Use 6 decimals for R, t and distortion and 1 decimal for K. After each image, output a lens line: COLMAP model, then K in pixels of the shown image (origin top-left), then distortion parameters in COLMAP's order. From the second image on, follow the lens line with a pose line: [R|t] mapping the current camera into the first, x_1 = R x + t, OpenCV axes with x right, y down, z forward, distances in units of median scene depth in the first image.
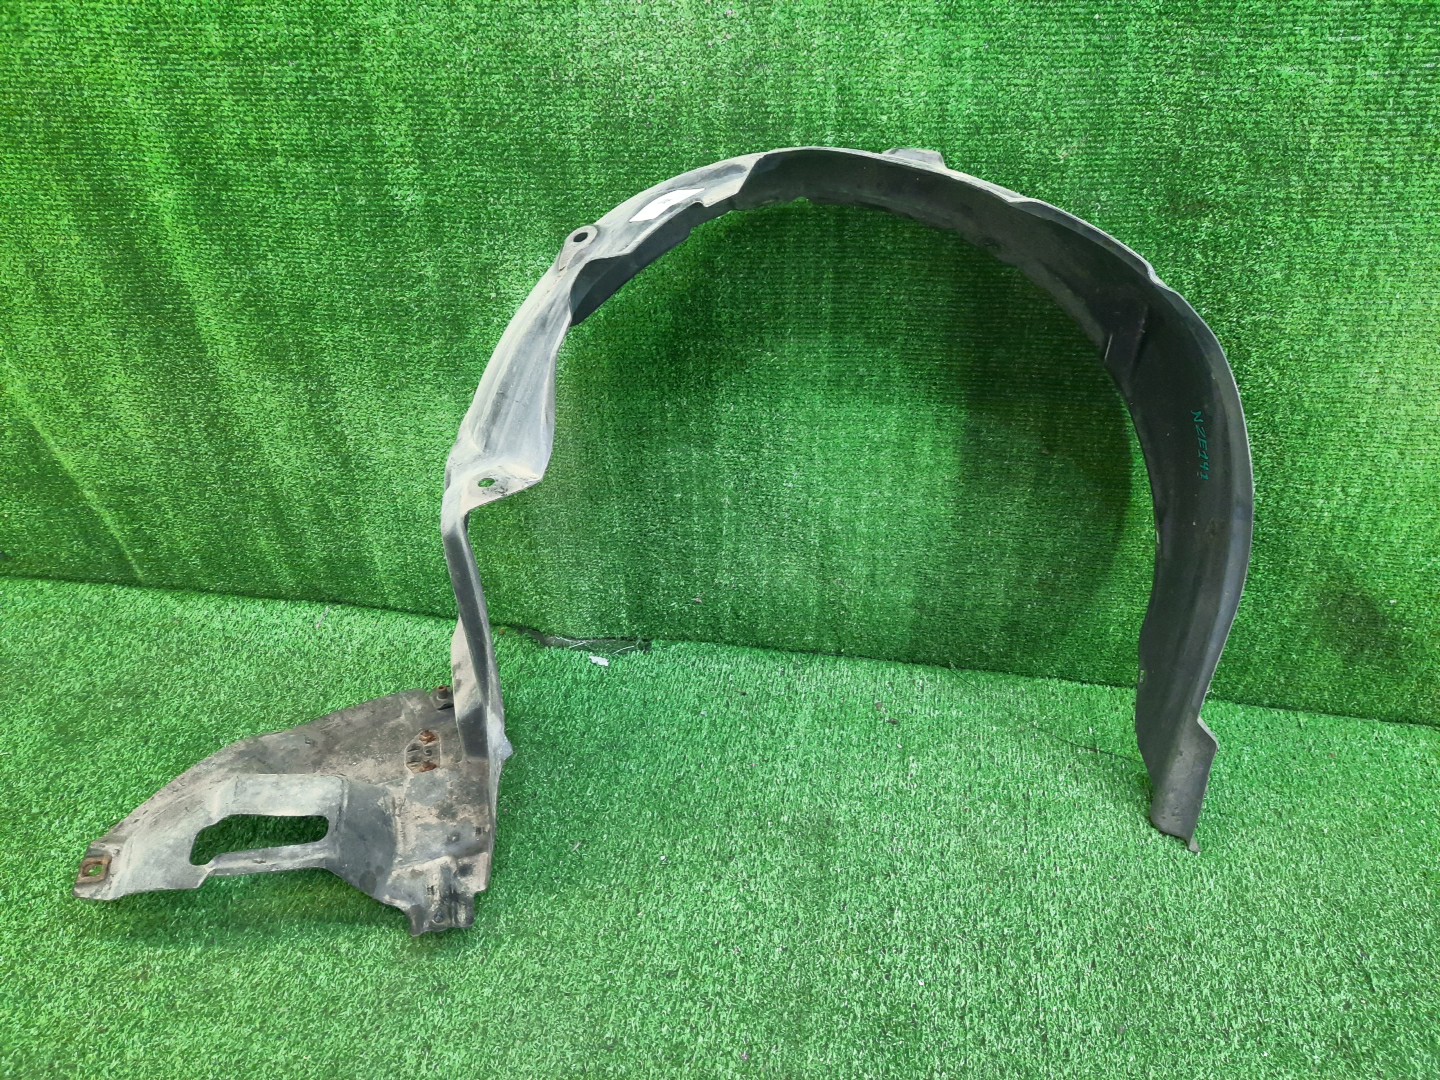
lens RADIAL K [[1149.2, 0, 703.4], [0, 1149.2, 552.9], [0, 0, 1]] dist [0.024817, -0.034304]
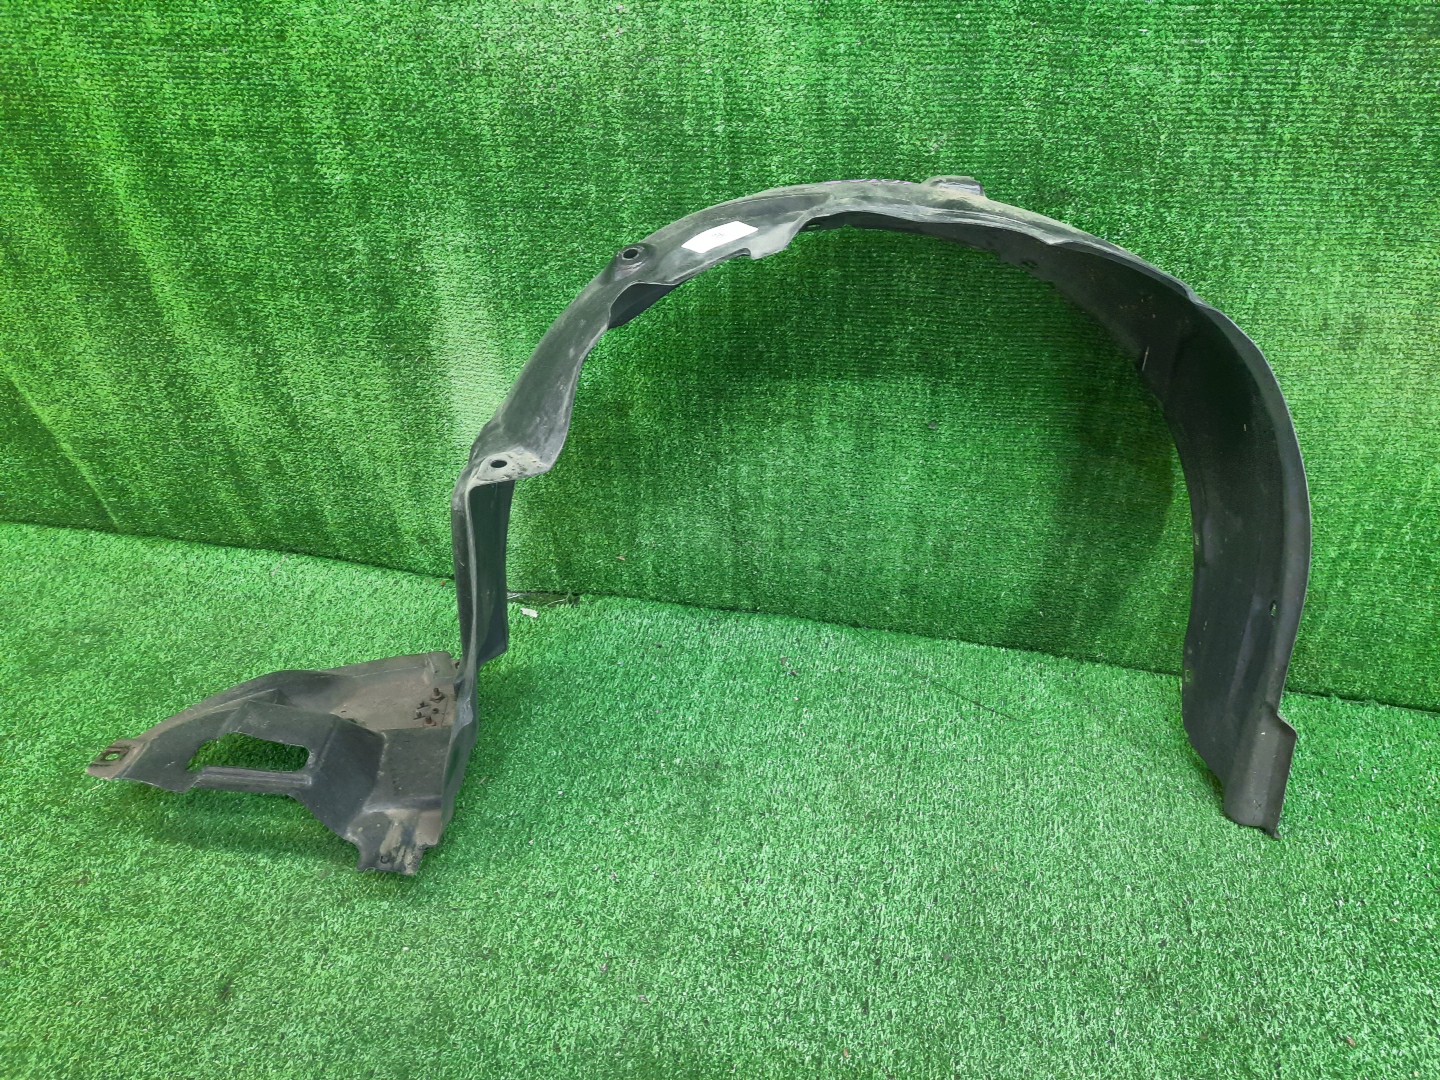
lens RADIAL K [[1149.2, 0, 701.2], [0, 1149.2, 561.3], [0, 0, 1]] dist [0.024817, -0.034304]
pose [[0.999071, 0.023322, -0.036229, 0.136128], [-0.021648, 0.998710, 0.045934, -0.007902], [0.037253, -0.045107, 0.998287, -0.077405]]
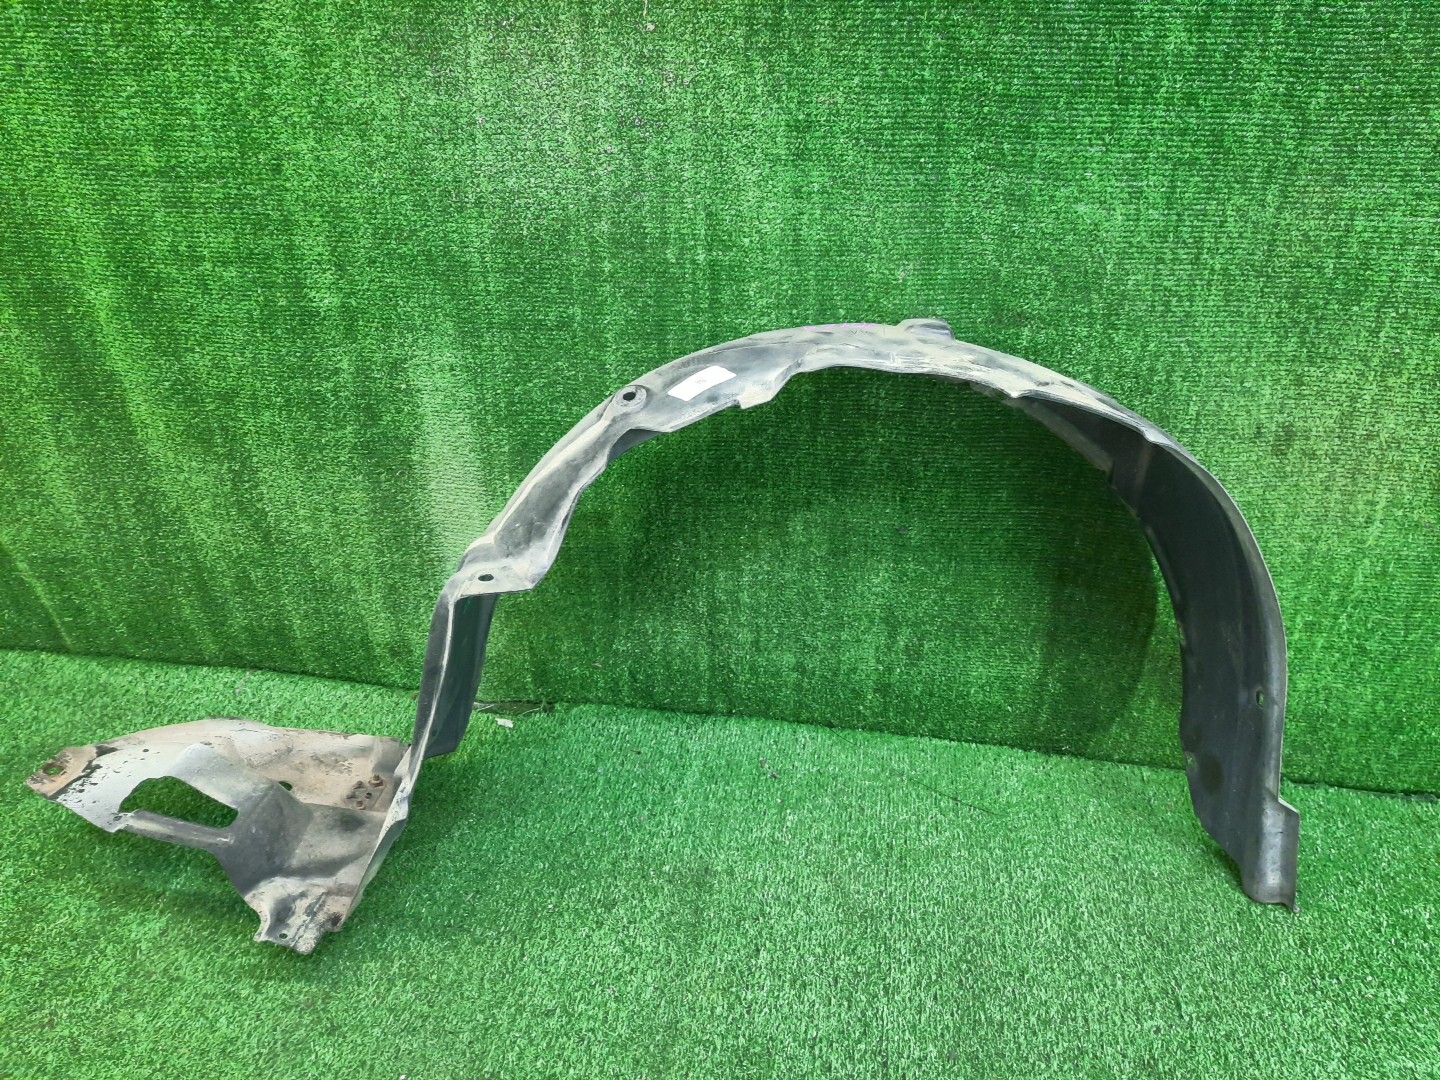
lens RADIAL K [[1149.2, 0, 715.9], [0, 1149.2, 539.1], [0, 0, 1]] dist [0.024817, -0.034304]
pose [[0.998969, 0.002205, 0.045355, 0.071492], [0.000804, 0.997805, -0.066216, -0.006548], [-0.045401, 0.066184, 0.996774, -0.107441]]
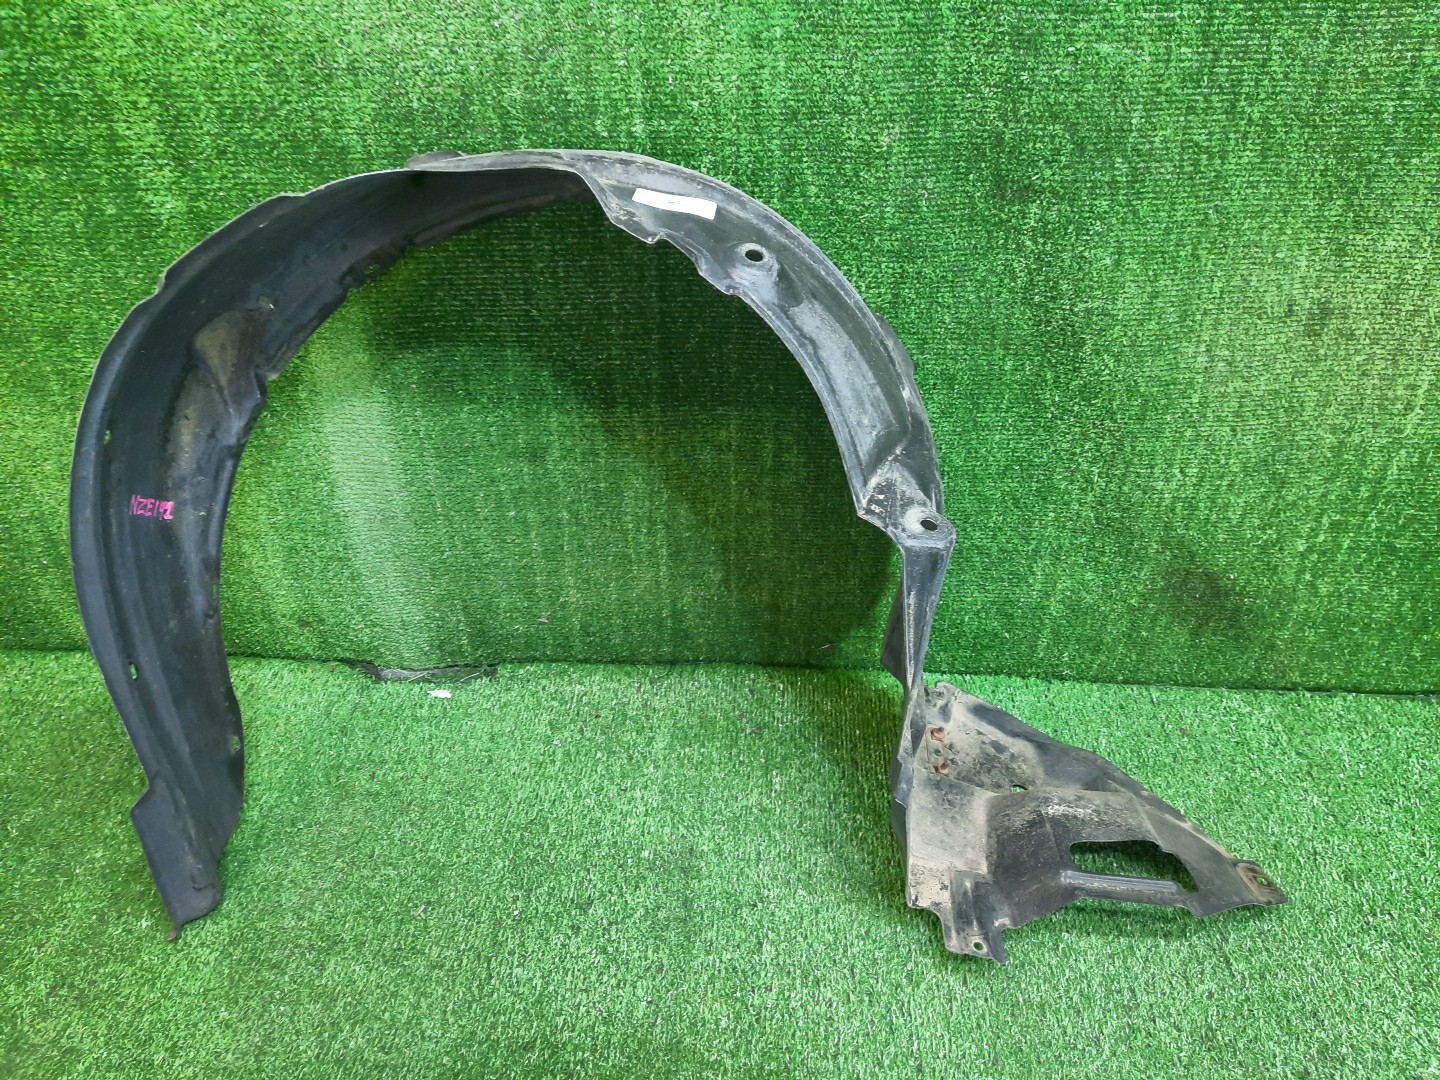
lens RADIAL K [[1149.2, 0, 731.6], [0, 1149.2, 560.7], [0, 0, 1]] dist [0.024817, -0.034304]
pose [[0.989420, -0.072305, 0.125775, 0.041605], [0.066740, 0.996619, 0.047920, -0.053288], [-0.128814, -0.039018, 0.990901, 0.065220]]
